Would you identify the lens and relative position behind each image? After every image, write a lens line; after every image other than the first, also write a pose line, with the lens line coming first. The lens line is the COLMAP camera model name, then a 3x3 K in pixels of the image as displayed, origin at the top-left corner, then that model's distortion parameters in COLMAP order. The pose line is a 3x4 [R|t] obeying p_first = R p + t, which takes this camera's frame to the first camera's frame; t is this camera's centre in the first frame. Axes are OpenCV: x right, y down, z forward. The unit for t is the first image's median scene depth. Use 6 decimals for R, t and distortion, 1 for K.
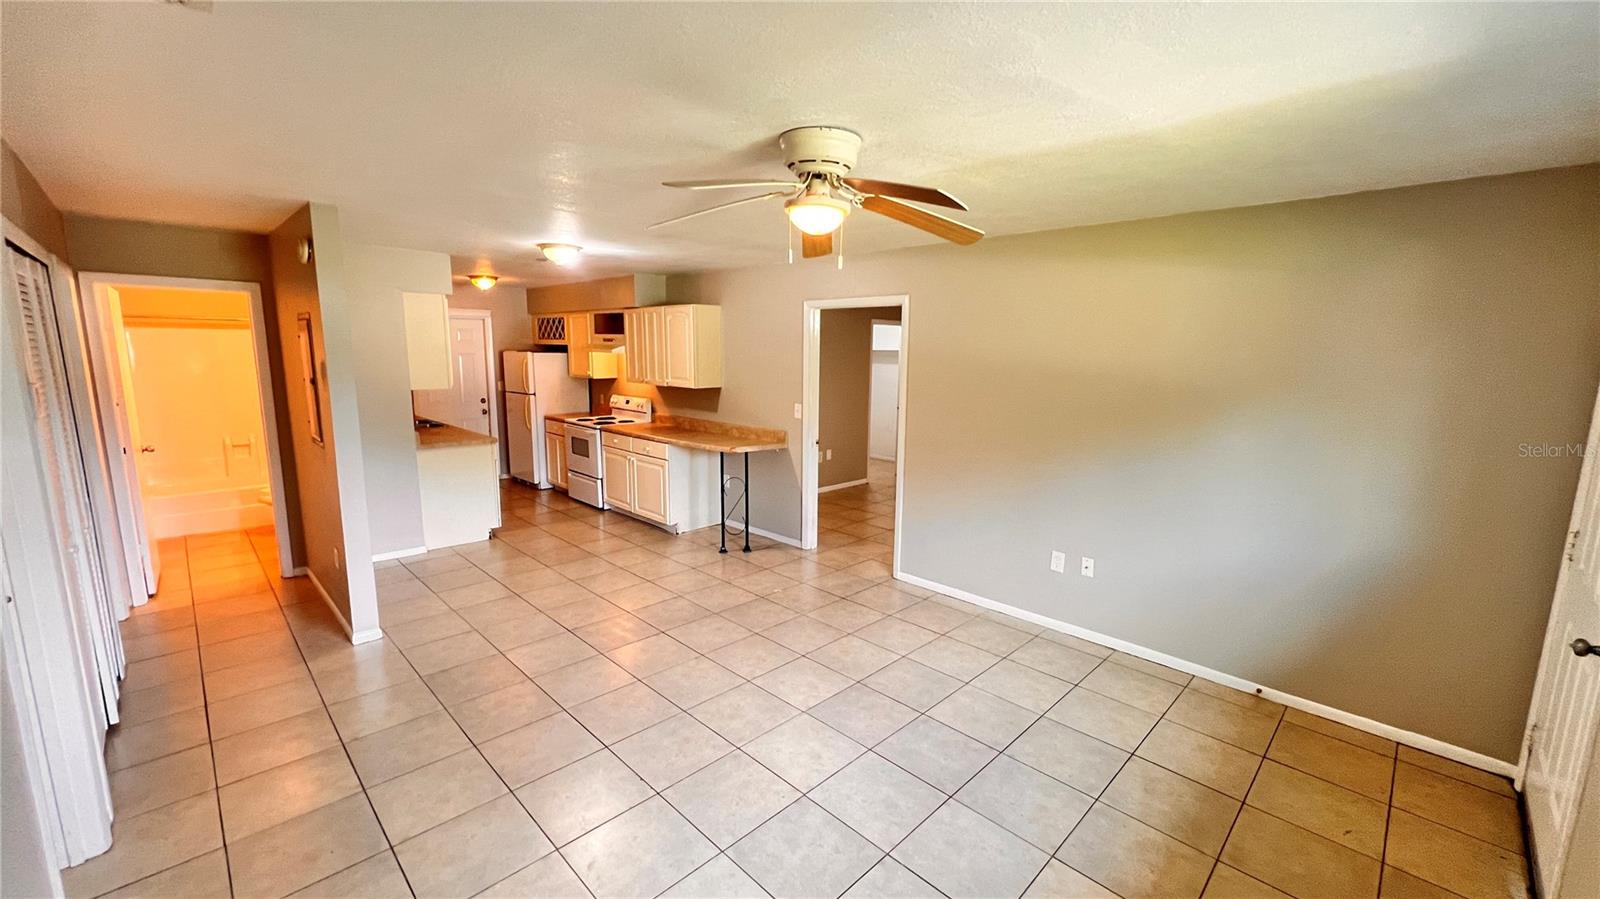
lens RADIAL K [[639.6, 0, 800.0], [0, 639.6, 449.5], [0, 0, 1]] dist [-0.000044, -0.000071]
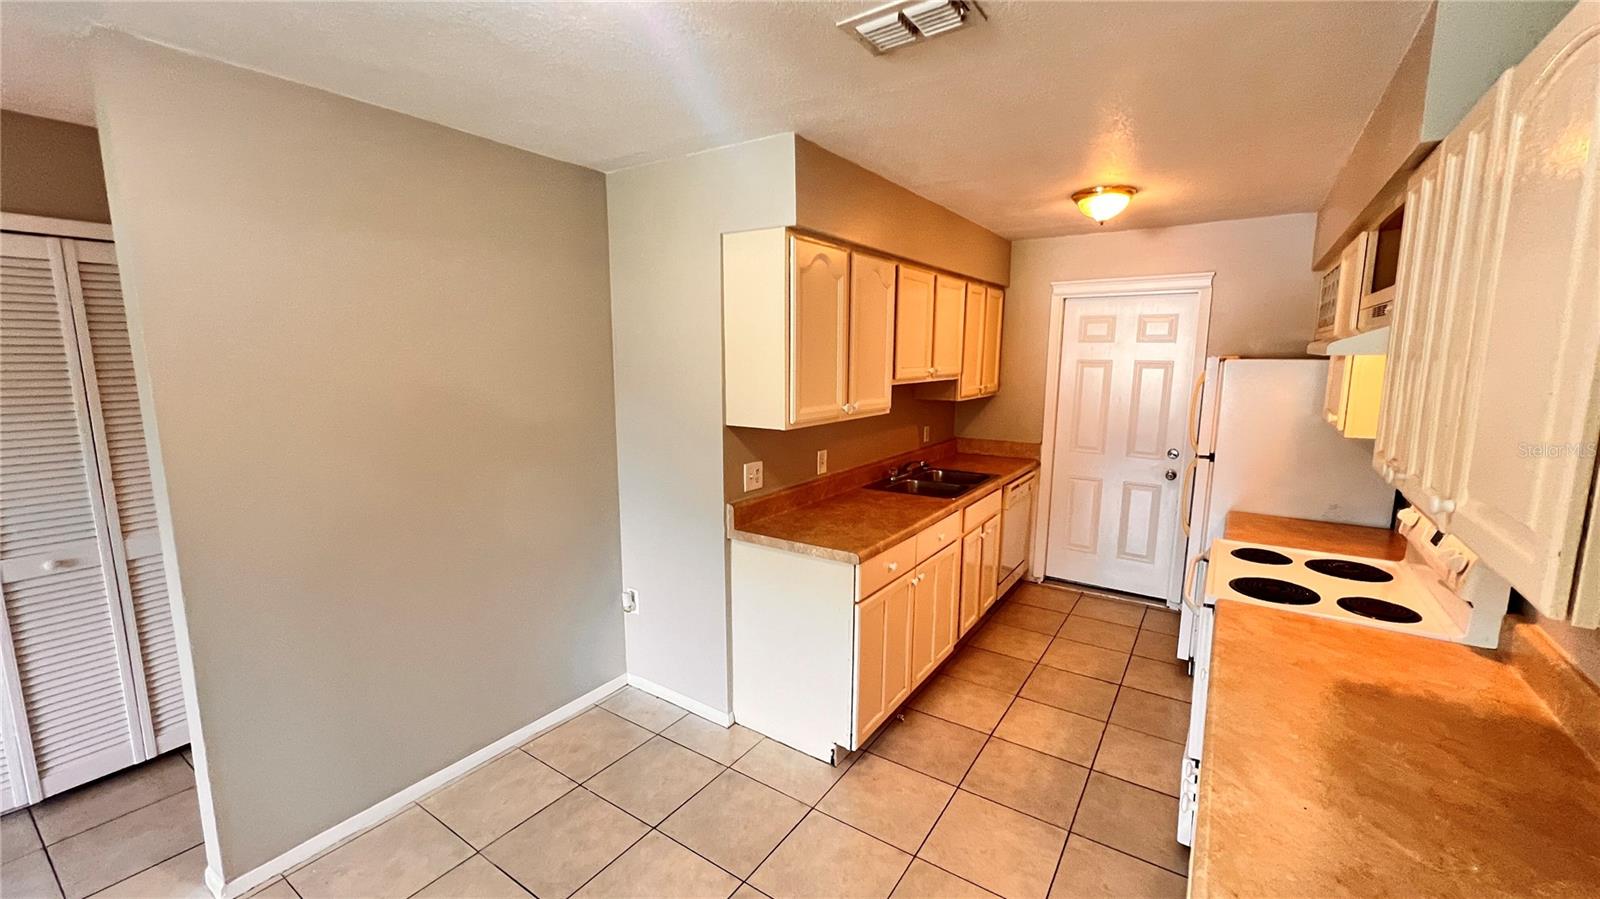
lens RADIAL K [[639.6, 0, 800.0], [0, 639.6, 449.5], [0, 0, 1]] dist [-0.000044, -0.000071]
pose [[0.192850, 0.134618, -0.971950, -0.065556], [-0.154675, 0.982331, 0.105366, -0.102517], [0.968961, 0.130017, 0.210264, 0.707798]]
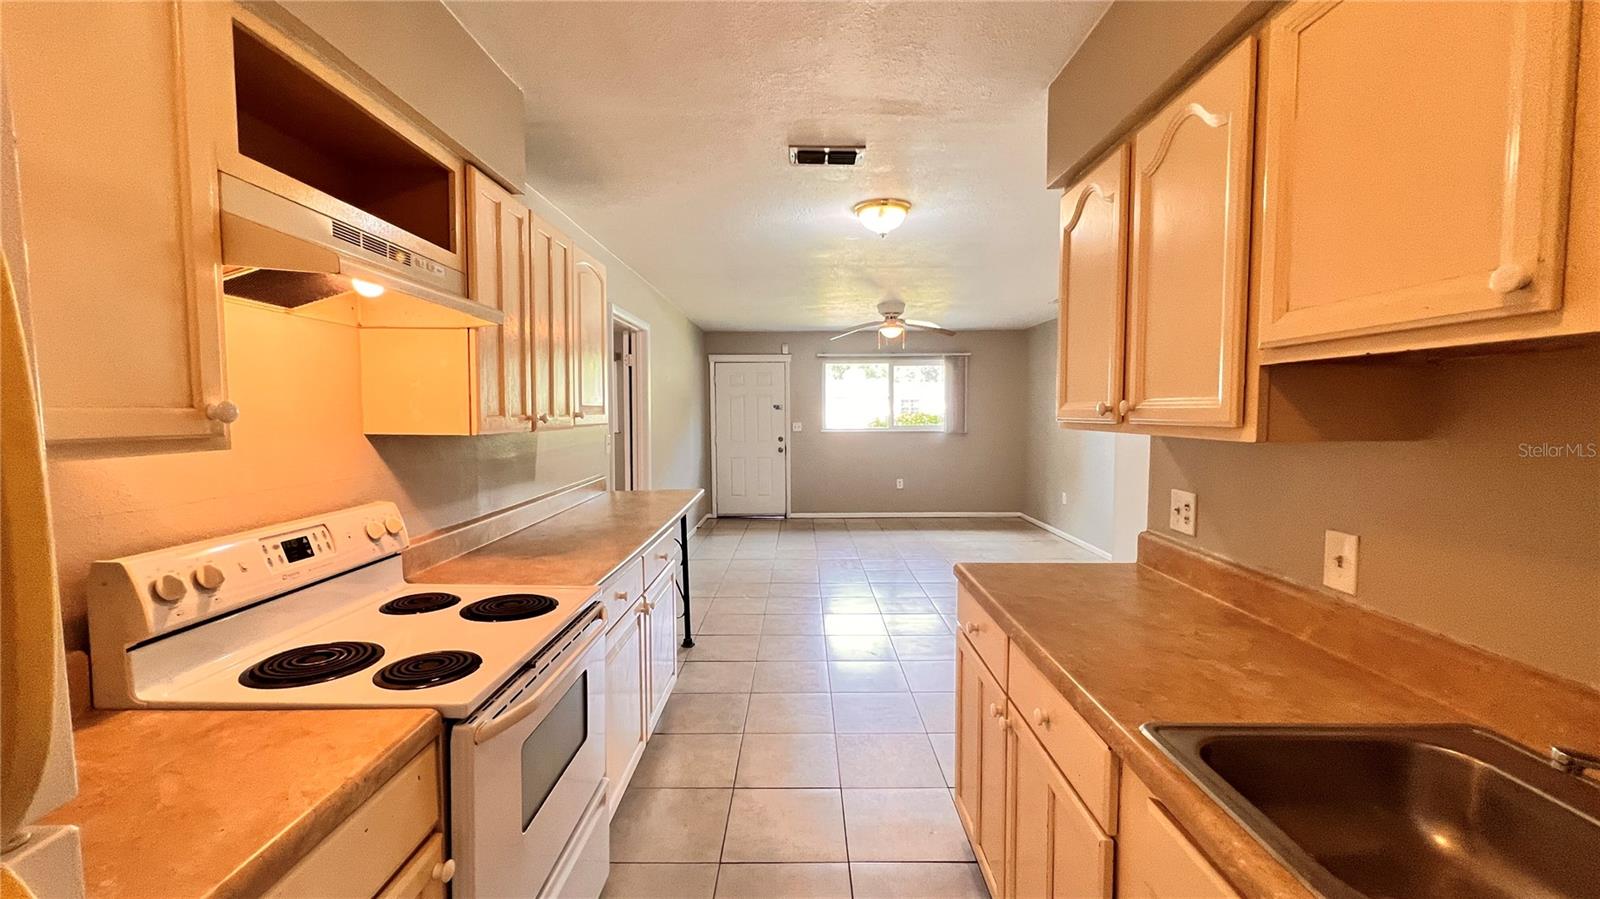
lens RADIAL K [[641.5, 0, 809.1], [0, 641.5, 443.8], [0, 0, 1]] dist [0.002464, 0.000055]
pose [[-0.716798, -0.048045, 0.695624, -0.549938], [0.102322, 0.979576, 0.173094, -0.131552], [-0.689733, 0.195251, -0.697242, 1.071906]]
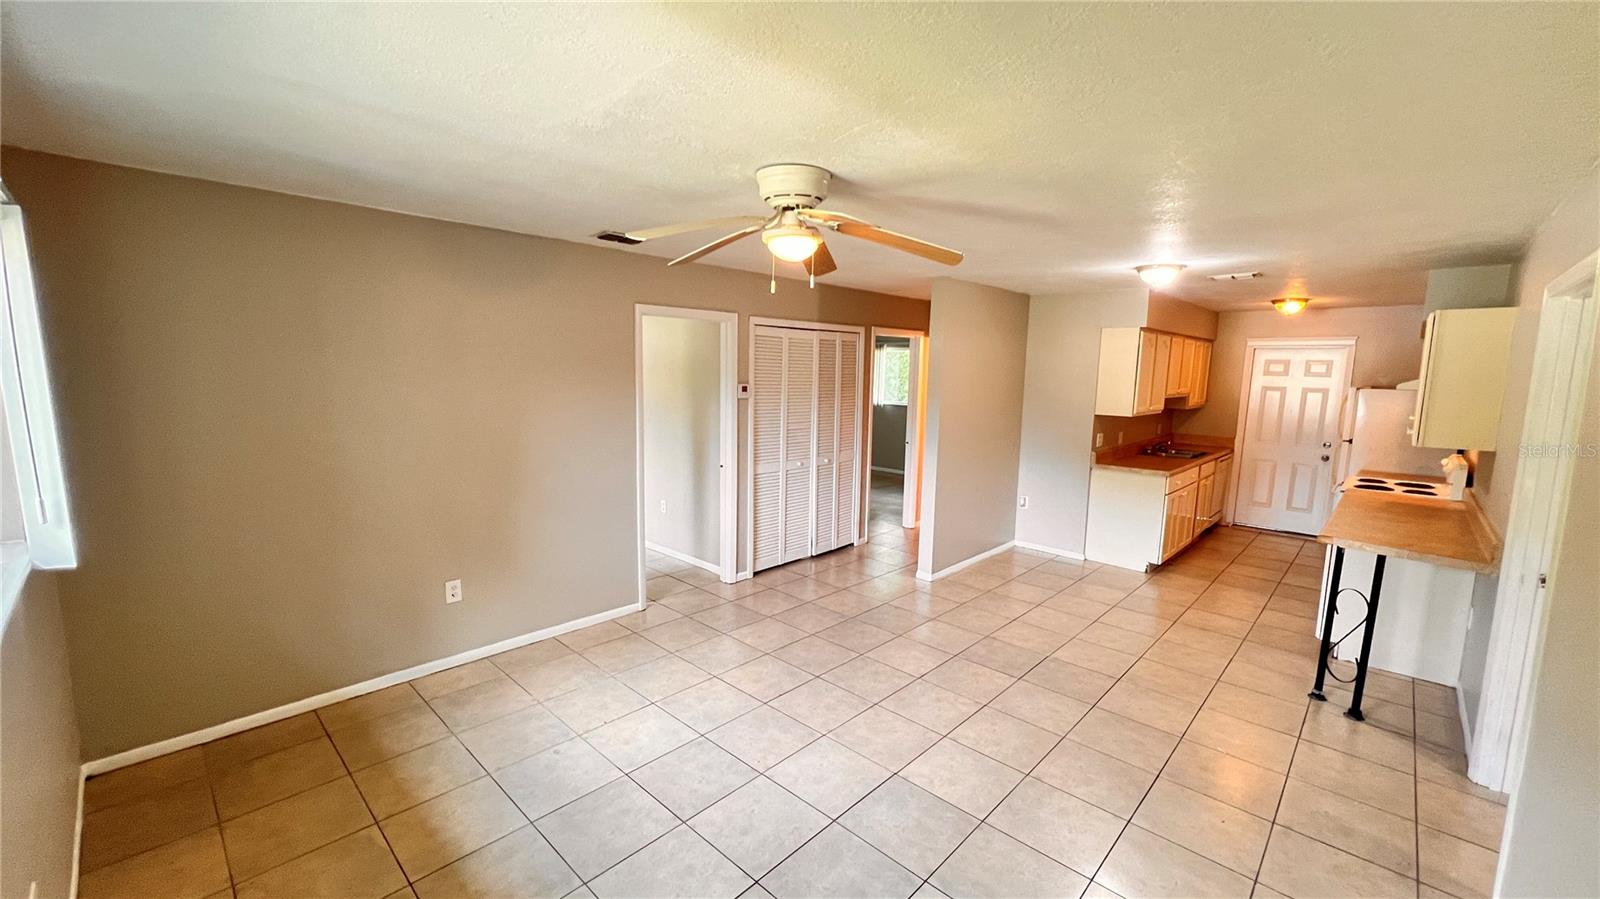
lens RADIAL K [[636.5, 0, 797.7], [0, 636.5, 451.8], [0, 0, 1]] dist [0.000259, -0.000054]
pose [[0.025880, 0.120294, -0.992401, 0.369043], [-0.175904, 0.977792, 0.113936, -0.047780], [0.984067, 0.171618, 0.046466, 0.330532]]
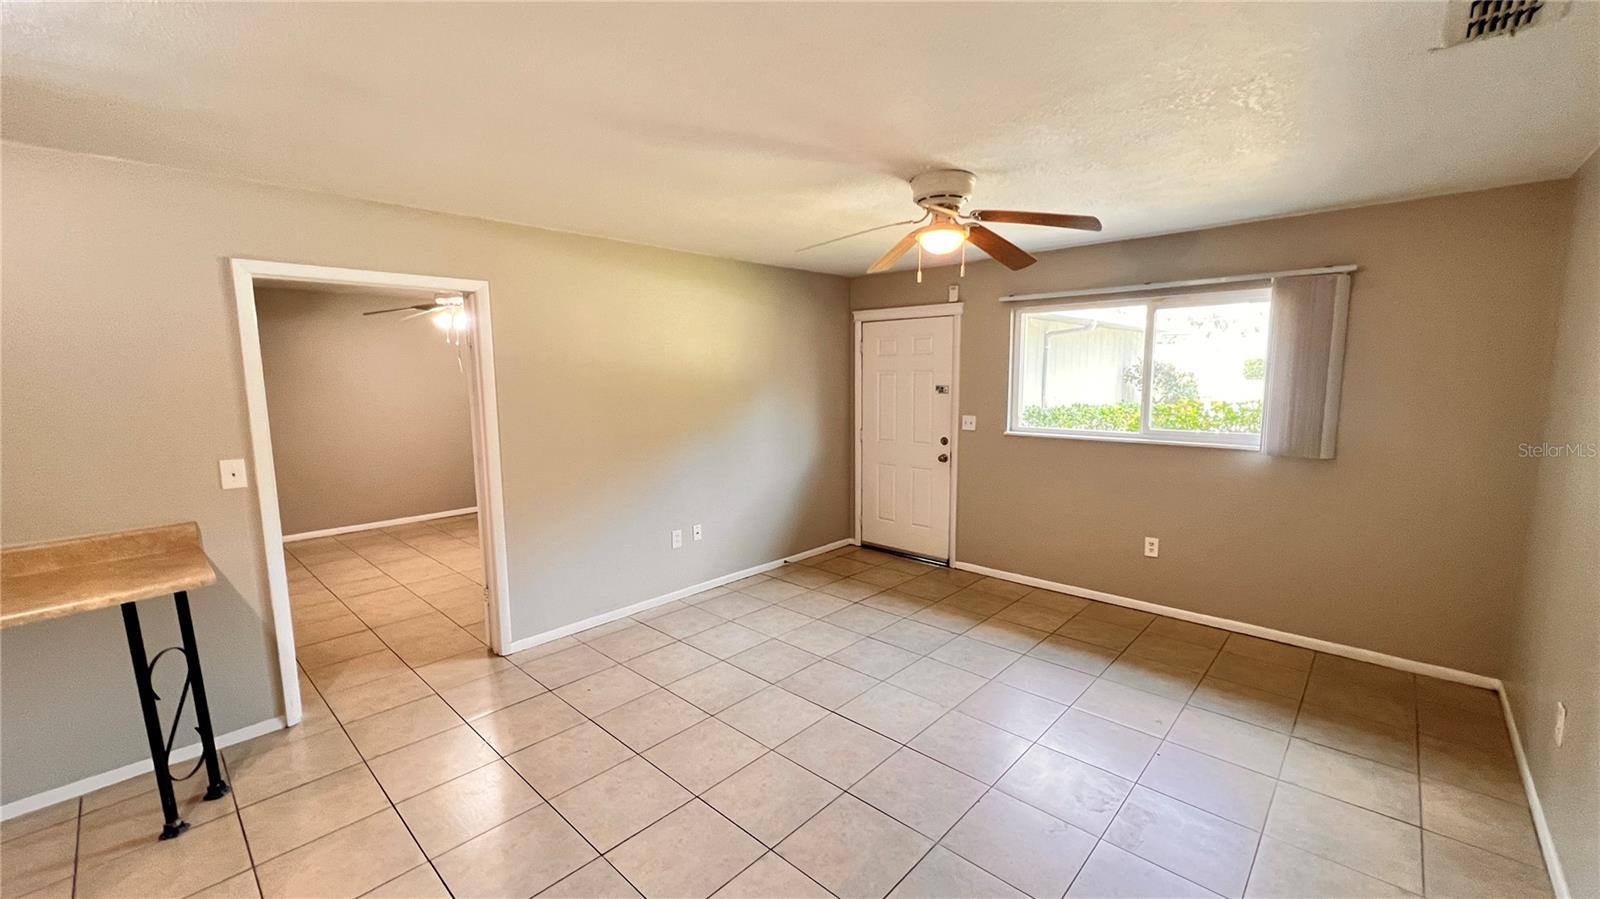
lens RADIAL K [[639.6, 0, 800.0], [0, 639.6, 449.5], [0, 0, 1]] dist [-0.000044, -0.000071]
pose [[-0.036741, -0.137595, 0.989807, -0.407573], [0.165112, 0.976027, 0.141808, -0.060818], [-0.985590, 0.168640, -0.013141, 0.440340]]
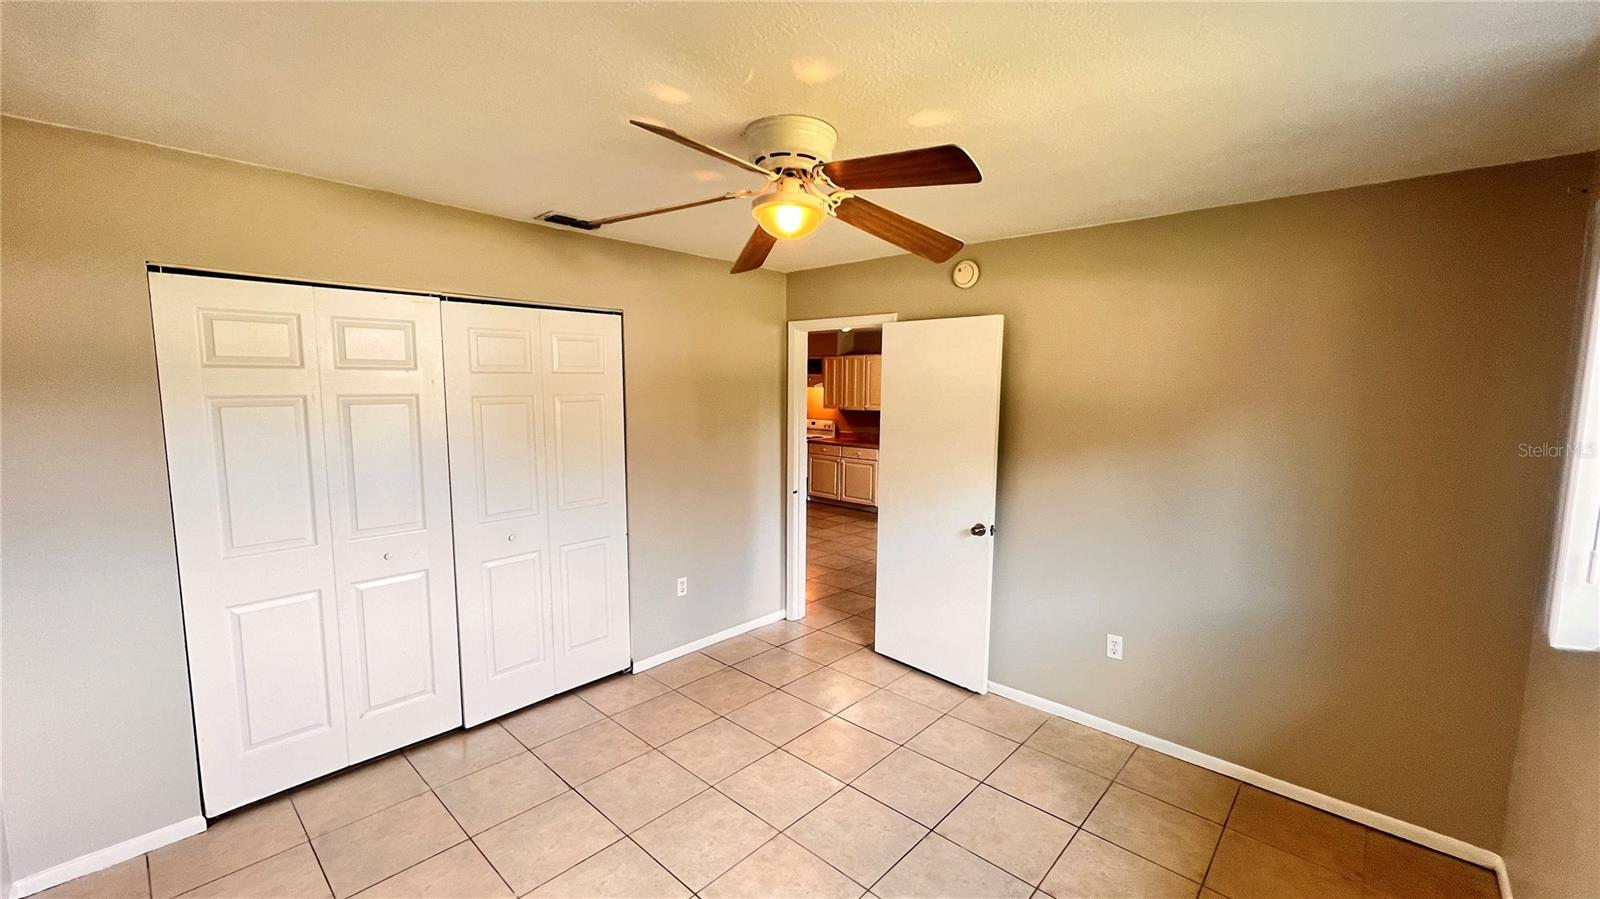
lens RADIAL K [[644.8, 0, 776.6], [0, 644.8, 457.2], [0, 0, 1]] dist [-0.000185, -0.000018]
pose [[0.999846, -0.003650, 0.017154, -0.388696], [0.004331, 0.999196, -0.039853, 0.055924], [-0.016994, 0.039921, 0.999058, -0.393139]]
